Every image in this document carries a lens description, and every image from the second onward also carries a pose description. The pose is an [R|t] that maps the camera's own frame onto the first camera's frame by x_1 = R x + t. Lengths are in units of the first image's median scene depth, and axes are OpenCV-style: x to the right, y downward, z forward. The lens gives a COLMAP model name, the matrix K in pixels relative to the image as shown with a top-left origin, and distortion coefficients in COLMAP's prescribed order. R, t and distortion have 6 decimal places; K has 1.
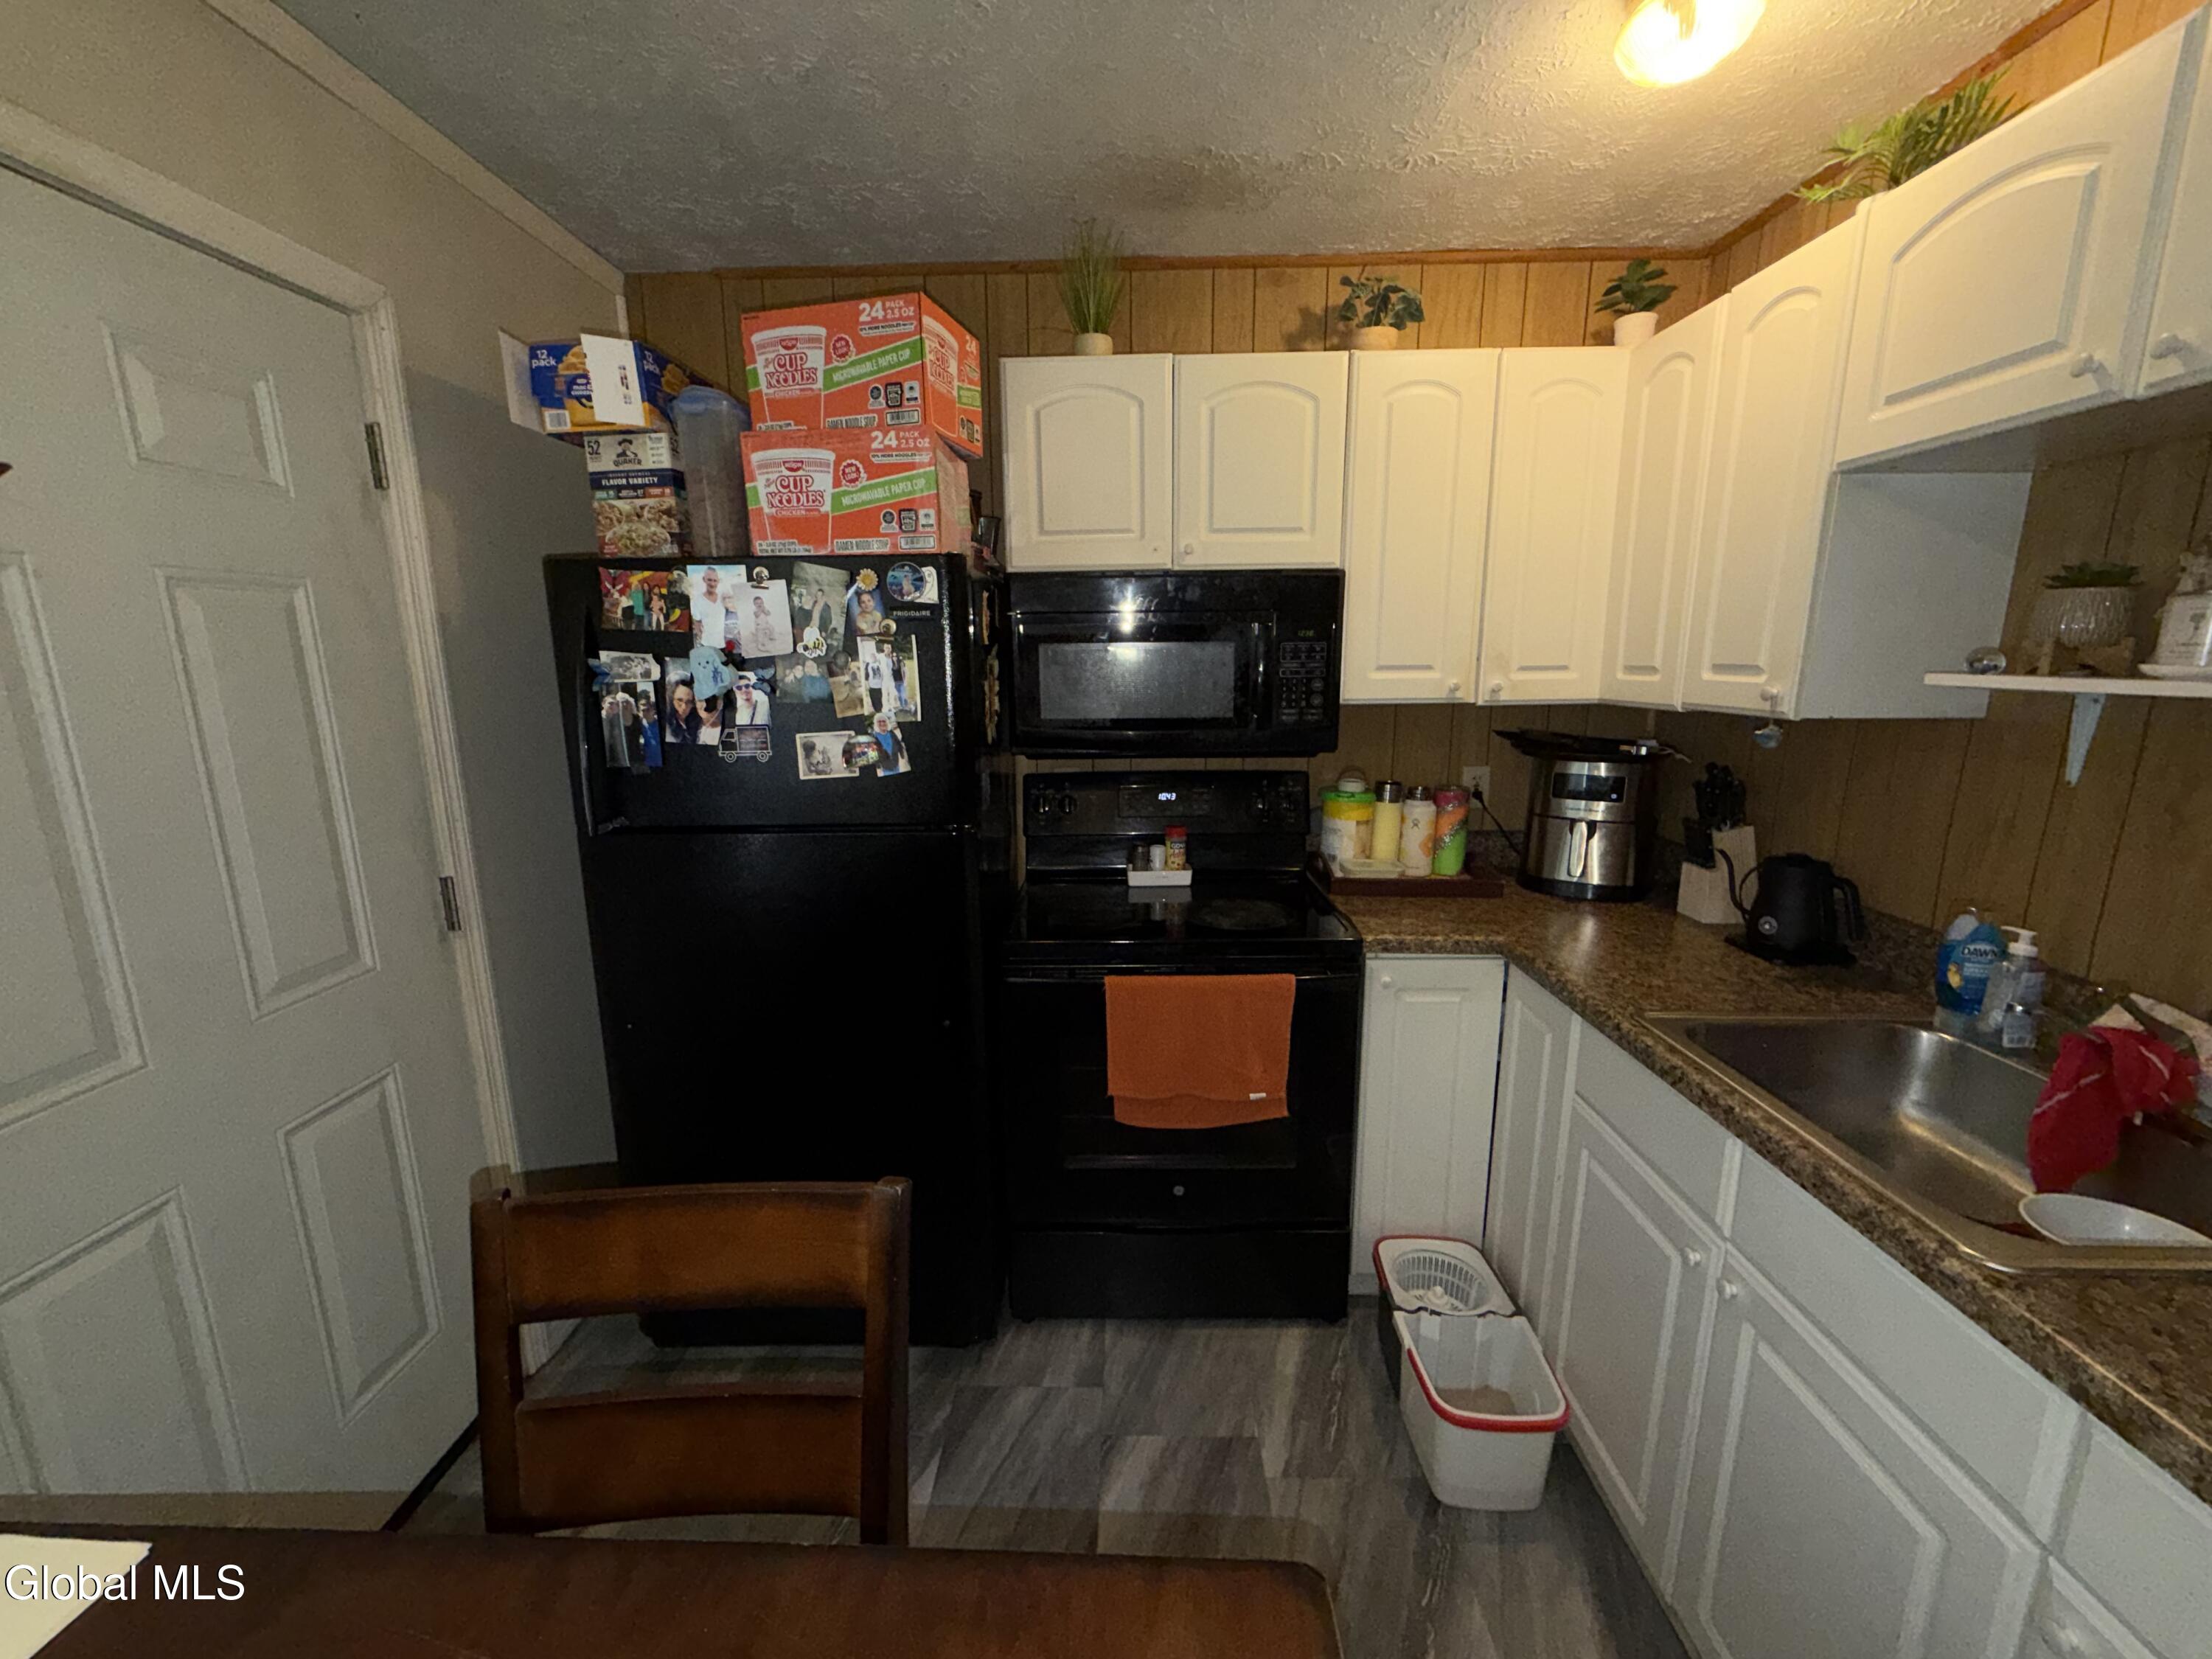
lens RADIAL K [[887.7, 0, 1111.3], [0, 887.7, 827.6], [0, 0, 1]] dist [0.000225, 0.000442]
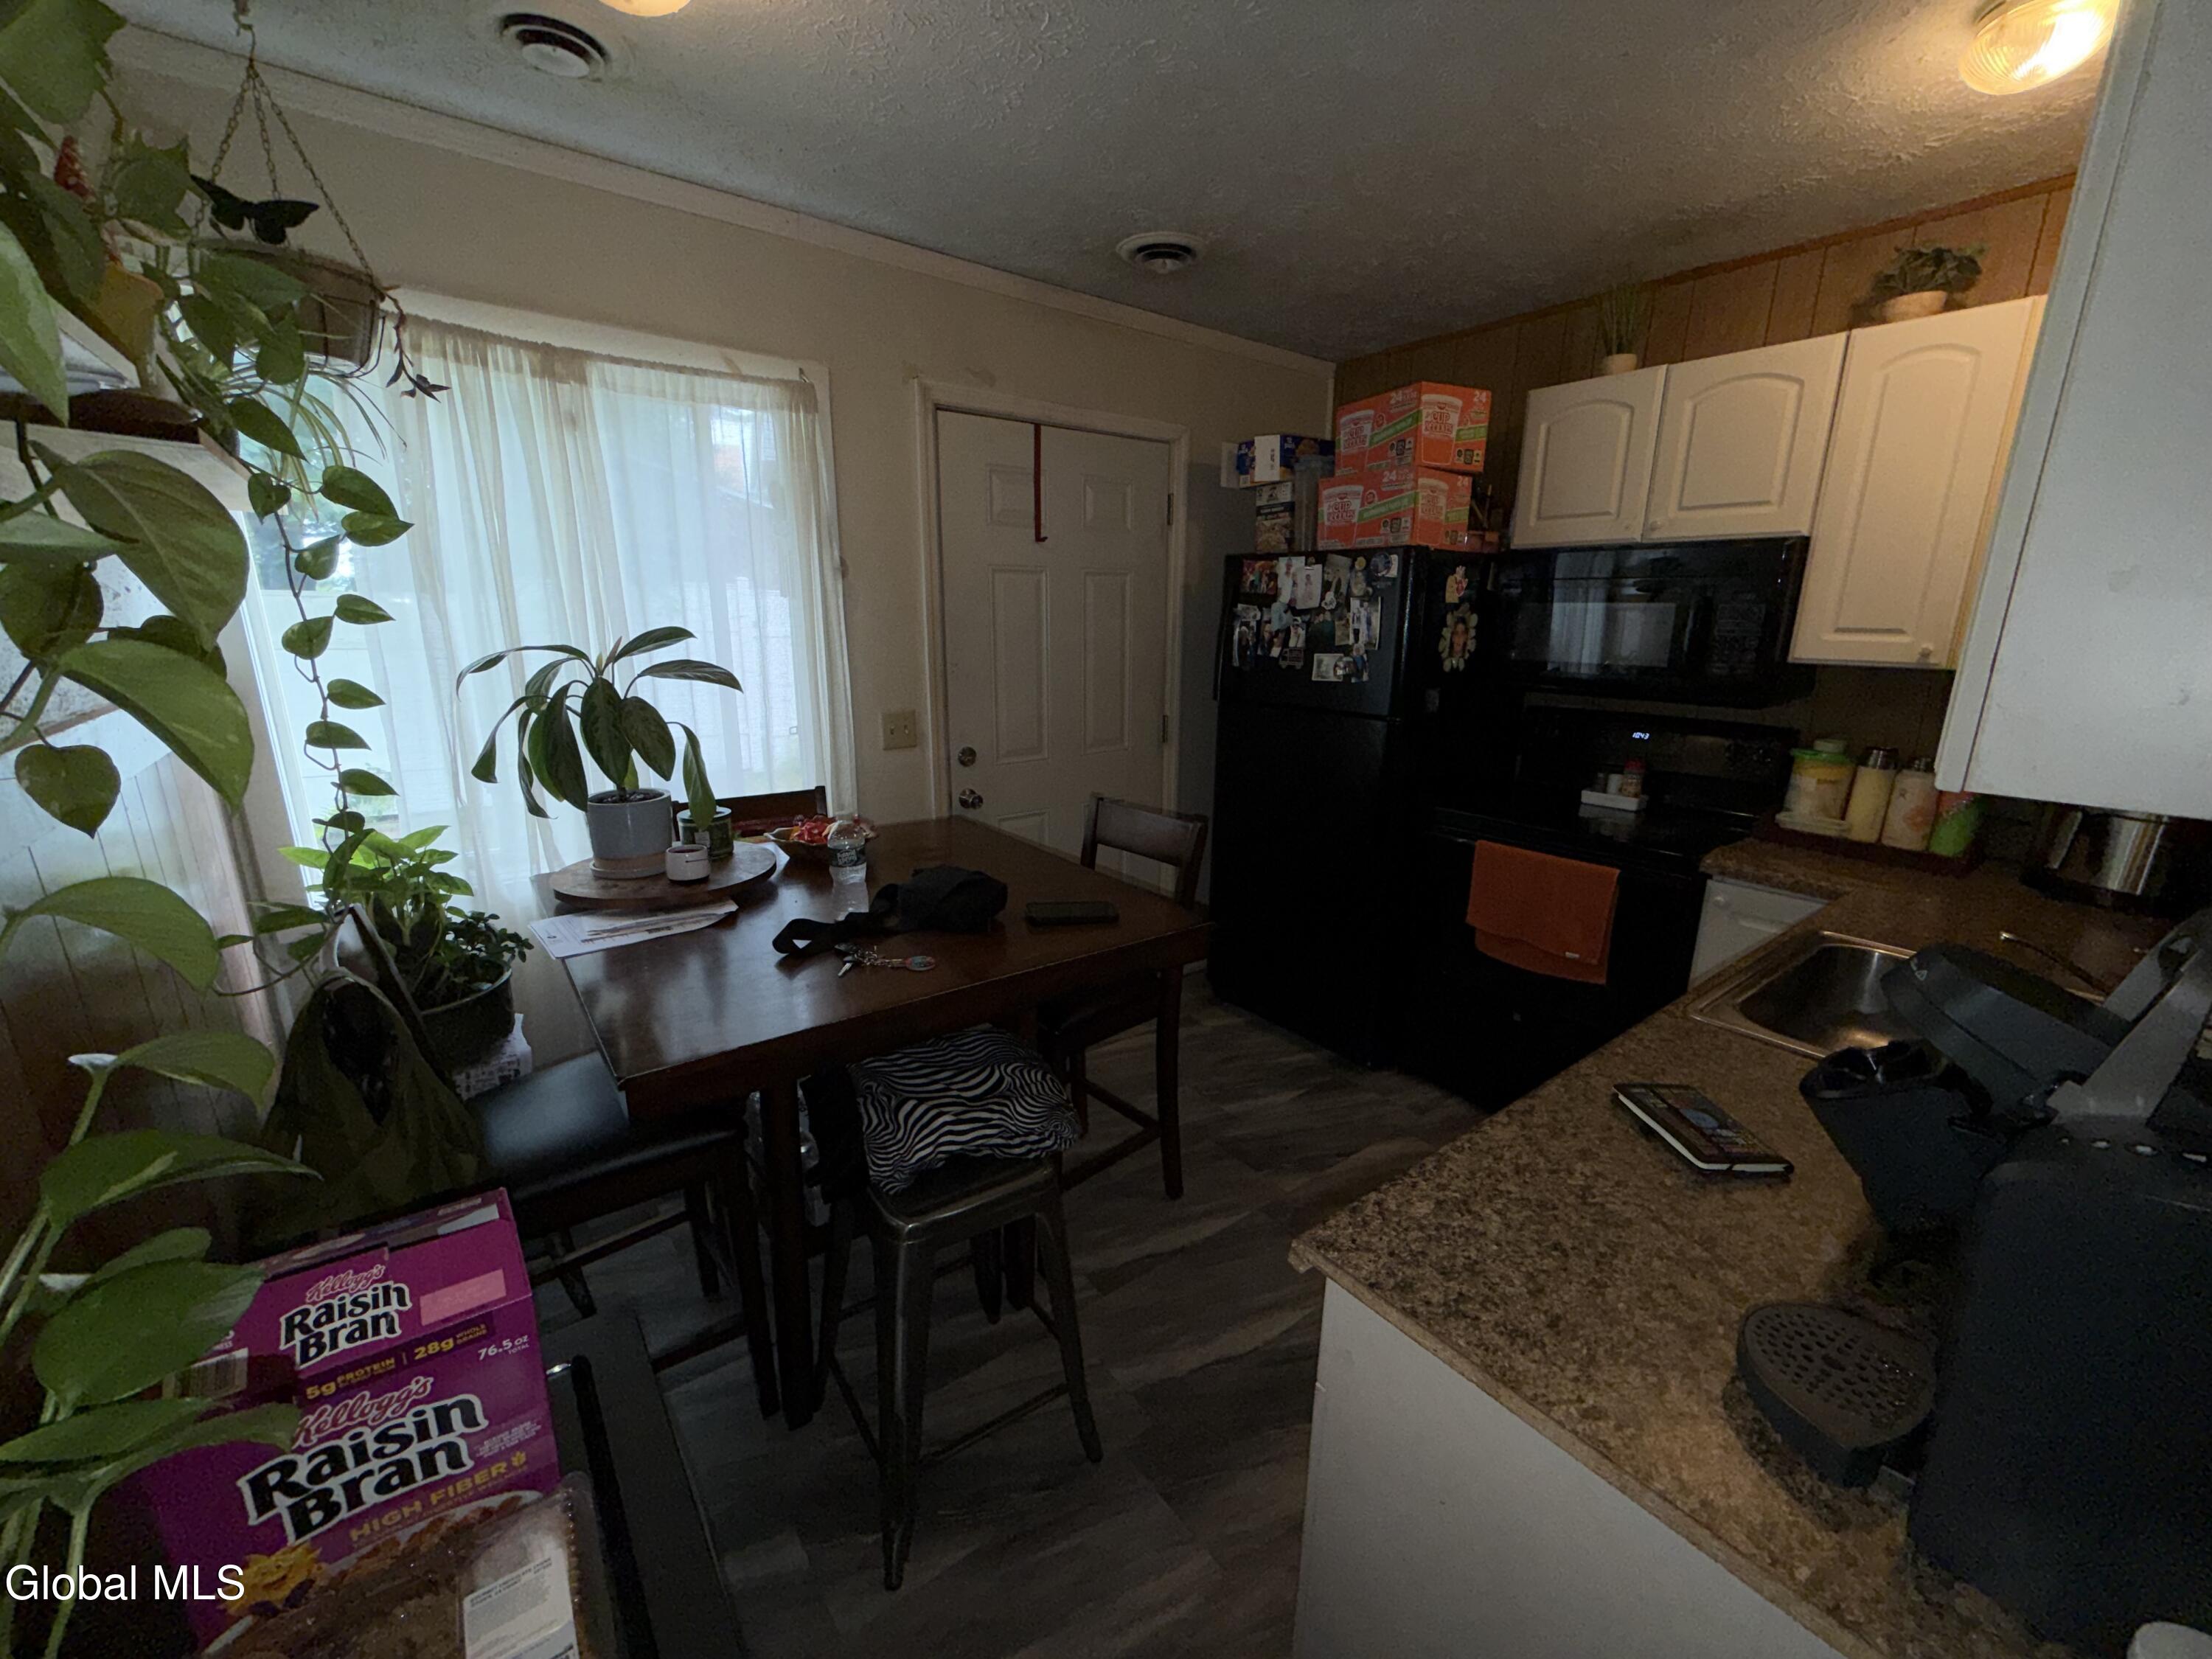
lens RADIAL K [[895.8, 0, 1096.9], [0, 895.8, 816.7], [0, 0, 1]] dist [0.000980, 0.000185]
pose [[0.622638, 0.194636, -0.757918, 0.767999], [-0.164730, 0.979470, 0.116204, 0.073125], [0.764975, 0.052499, 0.641917, -0.430703]]
